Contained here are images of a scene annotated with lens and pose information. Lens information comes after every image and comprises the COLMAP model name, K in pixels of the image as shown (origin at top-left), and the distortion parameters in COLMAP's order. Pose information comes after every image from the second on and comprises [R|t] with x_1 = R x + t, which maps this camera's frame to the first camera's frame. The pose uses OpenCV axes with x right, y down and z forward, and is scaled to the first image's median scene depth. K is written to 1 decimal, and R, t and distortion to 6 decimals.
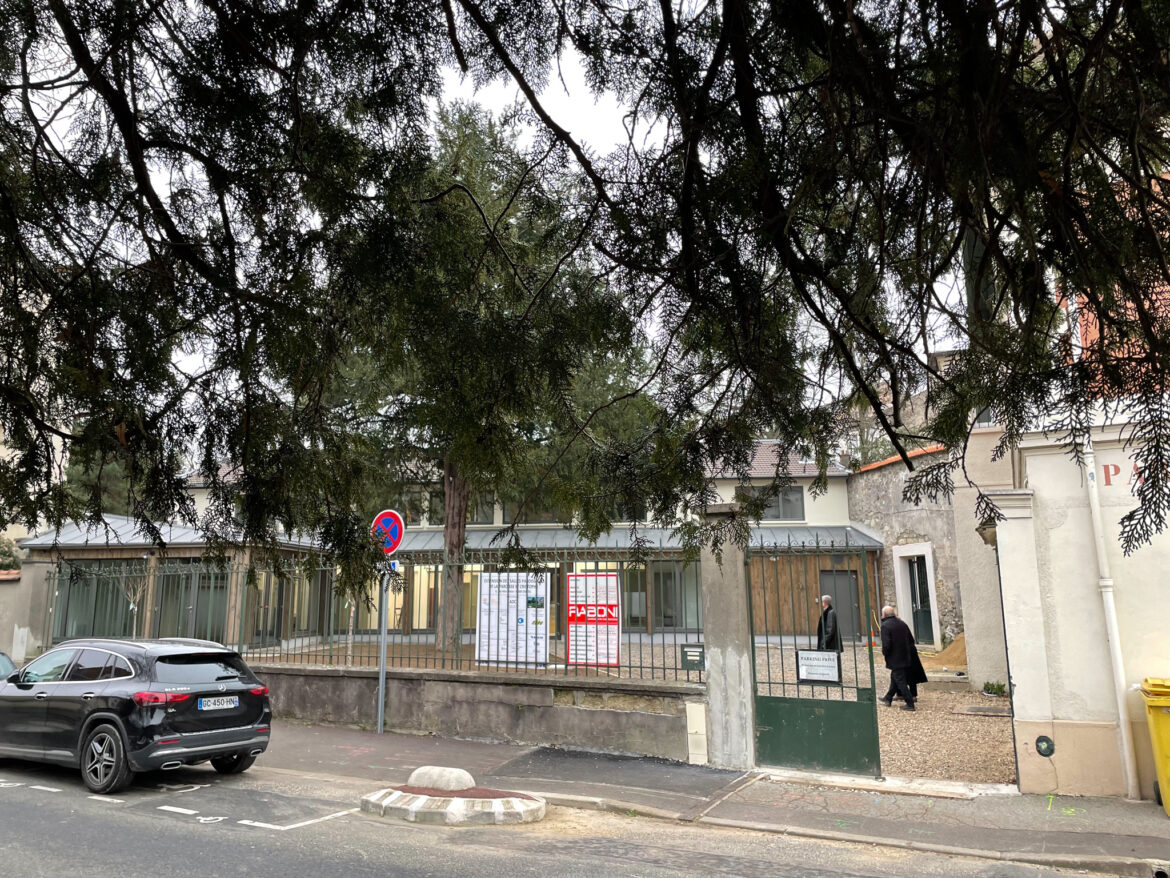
lens RADIAL K [[879.2, 0, 580.9], [0, 879.2, 432.7], [0, 0, 1]] dist [0.072384, -0.068201]
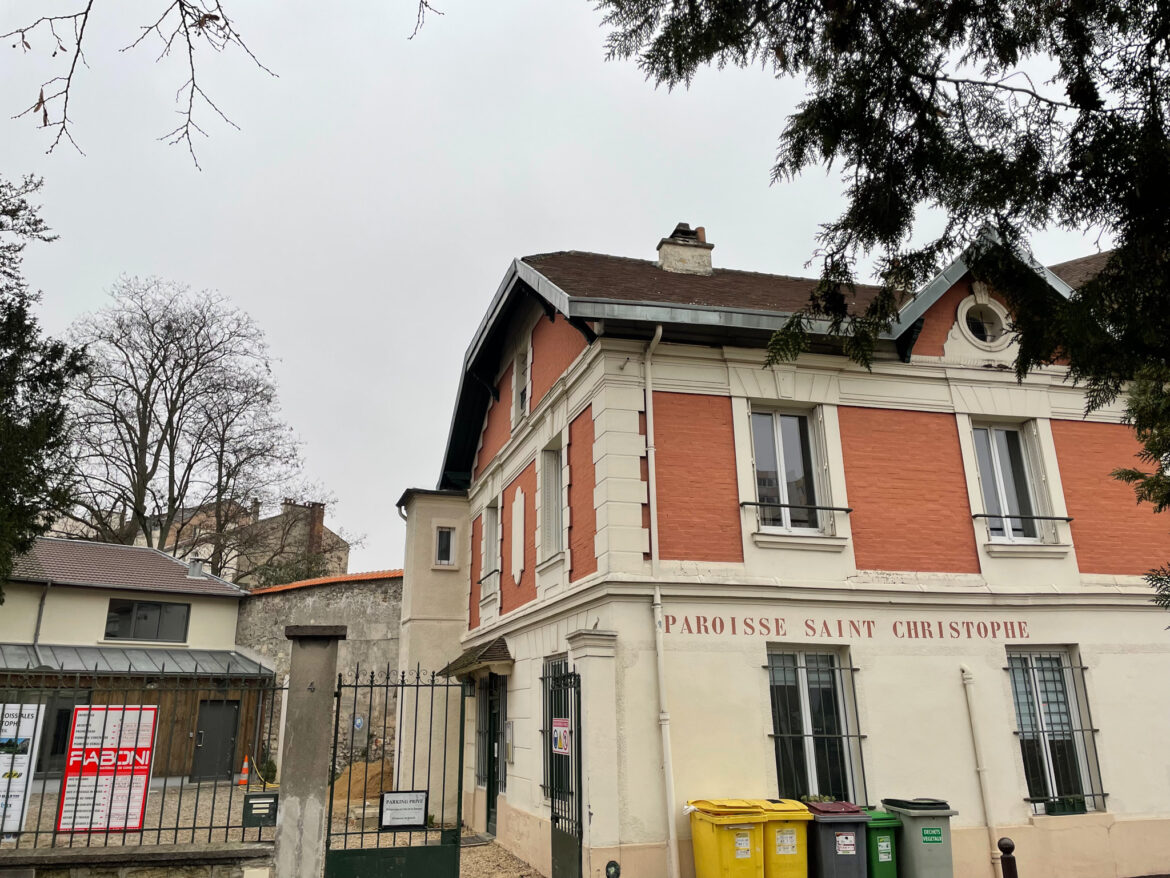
lens RADIAL K [[879.2, 0, 587.6], [0, 879.2, 438.0], [0, 0, 1]] dist [0.072384, -0.068201]
pose [[0.735844, 0.205492, 0.645218, -0.246623], [-0.119302, 0.977280, -0.175189, 0.018413], [-0.666558, 0.051936, 0.743642, 0.132684]]
